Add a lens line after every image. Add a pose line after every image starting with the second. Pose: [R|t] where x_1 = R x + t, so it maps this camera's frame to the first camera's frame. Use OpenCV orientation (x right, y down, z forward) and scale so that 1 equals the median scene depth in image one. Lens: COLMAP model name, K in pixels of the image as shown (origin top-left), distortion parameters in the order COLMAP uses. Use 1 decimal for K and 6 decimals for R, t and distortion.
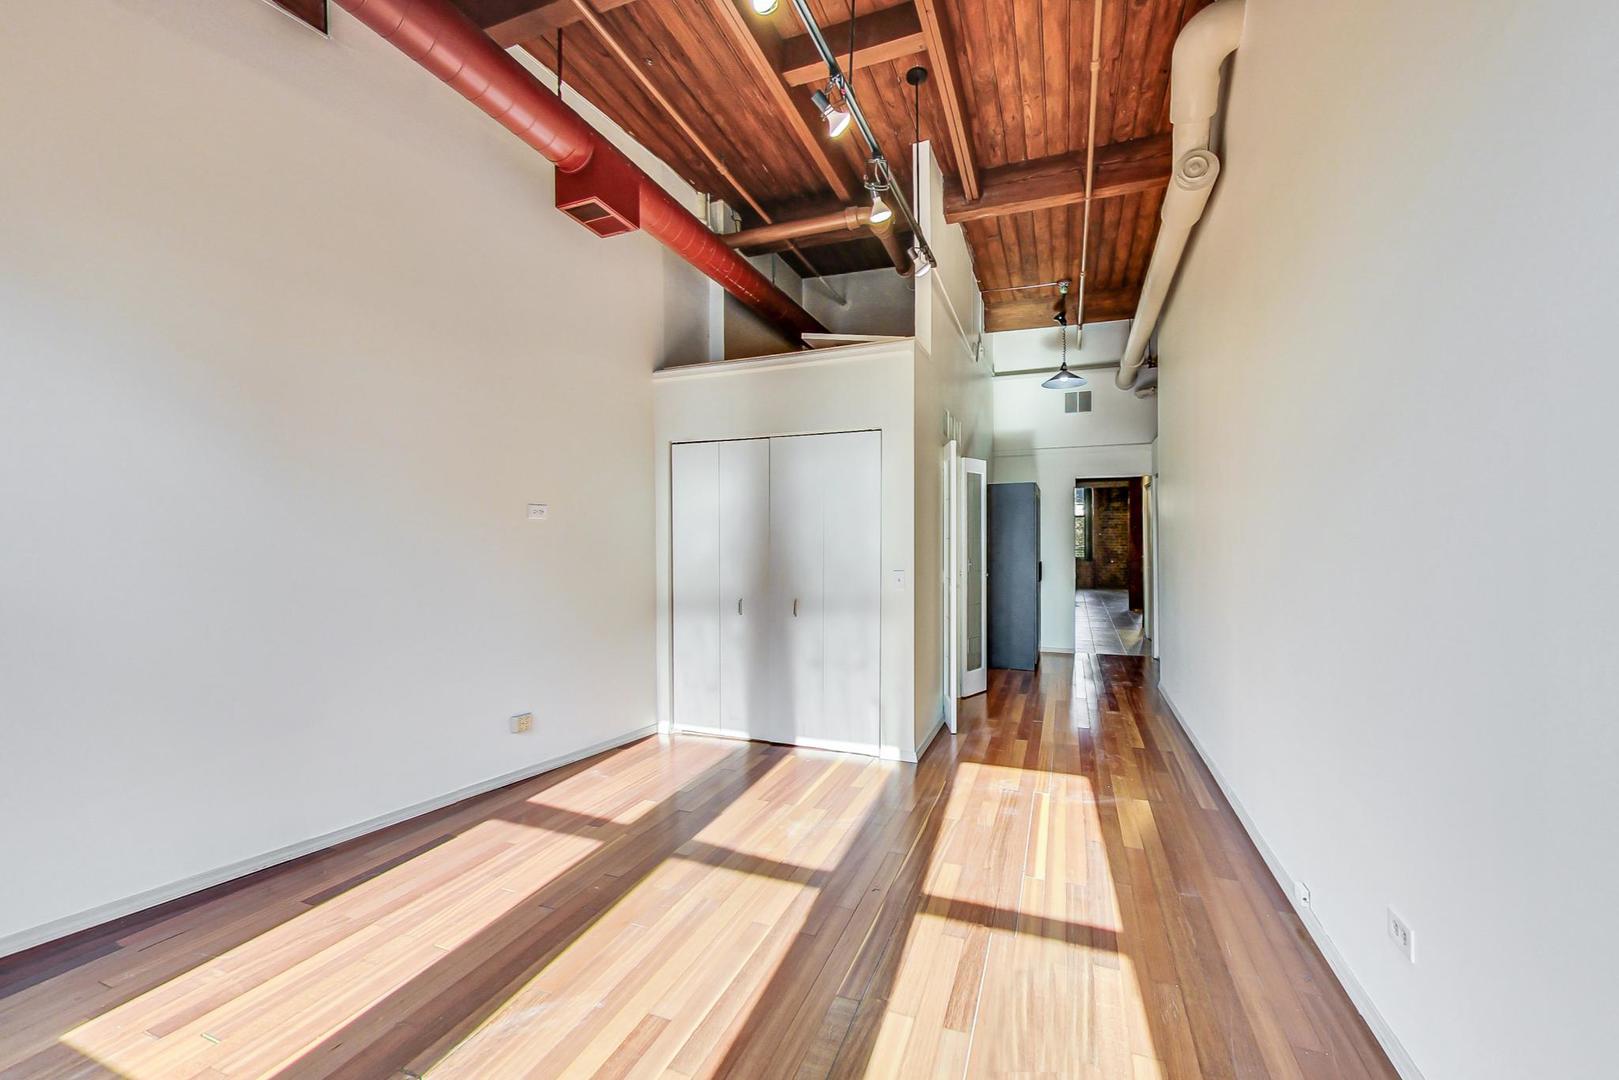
lens RADIAL K [[653.2, 0, 816.9], [0, 653.2, 541.4], [0, 0, 1]] dist [-0.001861, -0.000230]
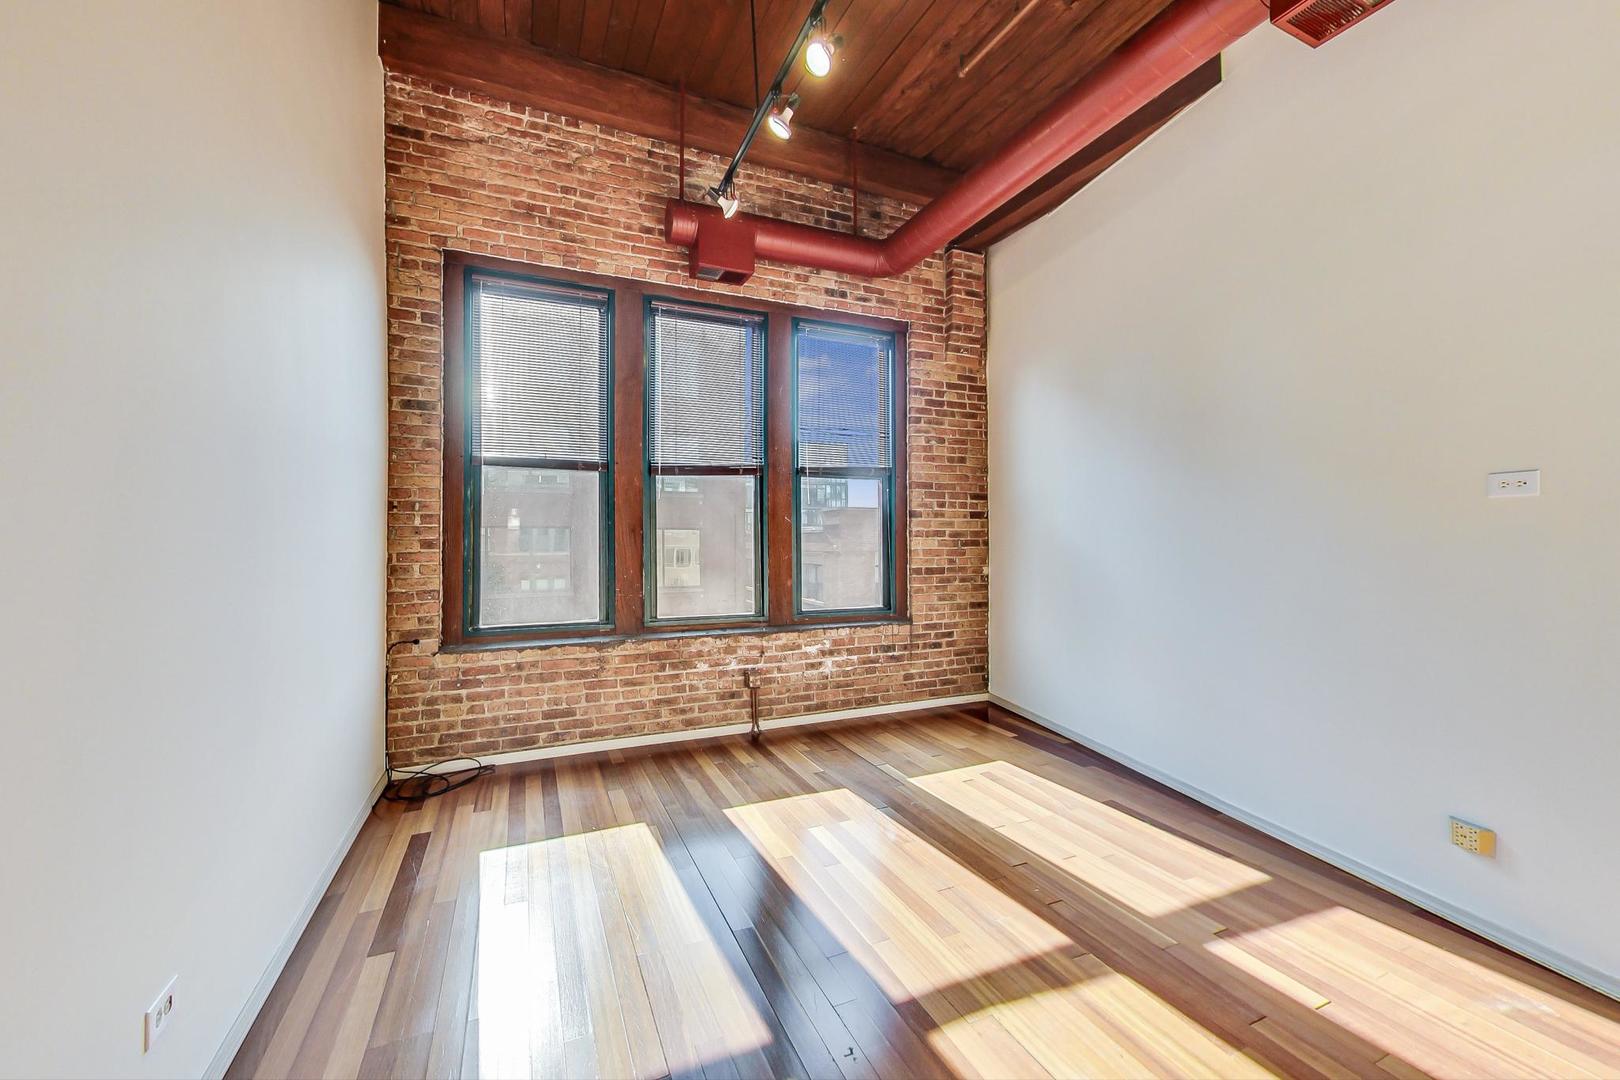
lens RADIAL K [[653.6, 0, 817.4], [0, 653.6, 541.4], [0, 0, 1]] dist [-0.001861, -0.000230]
pose [[-0.706314, 0.004119, -0.707886, 0.503570], [0.001008, 0.999988, 0.004813, 0.000497], [0.707897, 0.002686, -0.706310, 1.243866]]
